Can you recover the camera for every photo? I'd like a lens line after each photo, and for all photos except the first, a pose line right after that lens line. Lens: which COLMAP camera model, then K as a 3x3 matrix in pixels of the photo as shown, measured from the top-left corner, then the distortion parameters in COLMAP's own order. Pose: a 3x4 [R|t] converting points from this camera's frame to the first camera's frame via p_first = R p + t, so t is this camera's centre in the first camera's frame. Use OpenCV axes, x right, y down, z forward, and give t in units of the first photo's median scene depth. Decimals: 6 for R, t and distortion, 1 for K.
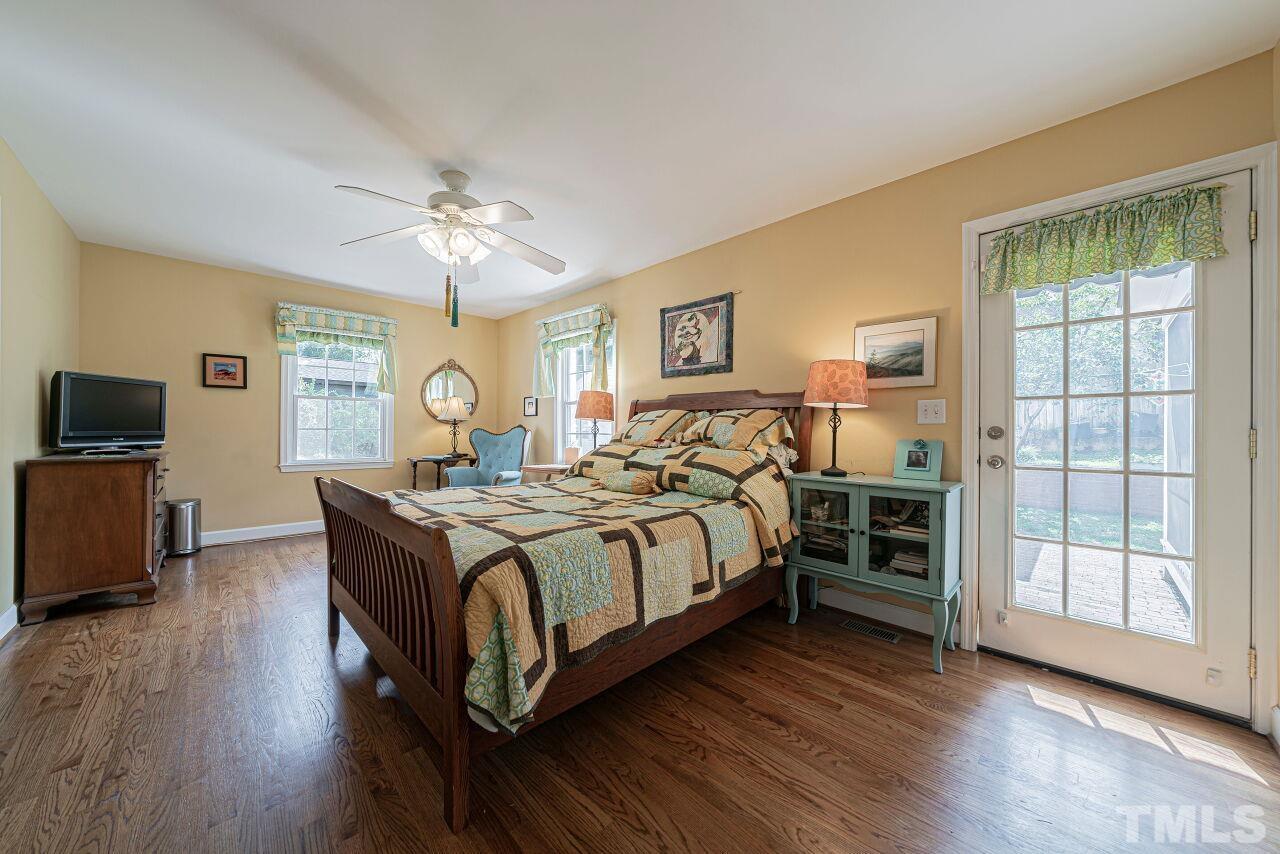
lens RADIAL K [[442.6, 0, 639.0], [0, 442.6, 425.7], [0, 0, 1]] dist [-0.011156, 0.000160]
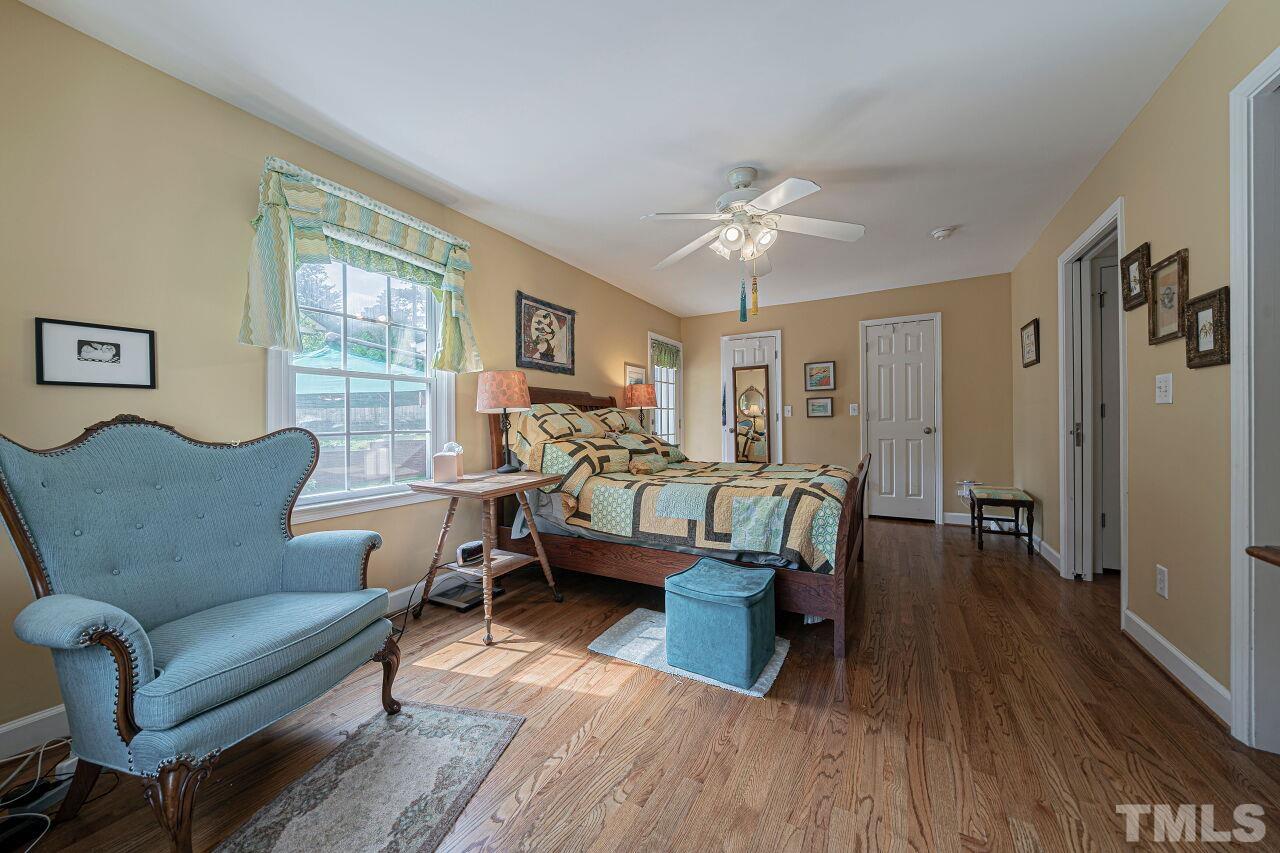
lens RADIAL K [[442.6, 0, 639.0], [0, 442.6, 425.2], [0, 0, 1]] dist [-0.011156, 0.000160]
pose [[-0.269449, -0.011783, 0.962943, -0.958717], [0.002656, 0.999912, 0.012978, 0.001887], [-0.963011, 0.006054, -0.269394, 1.078098]]
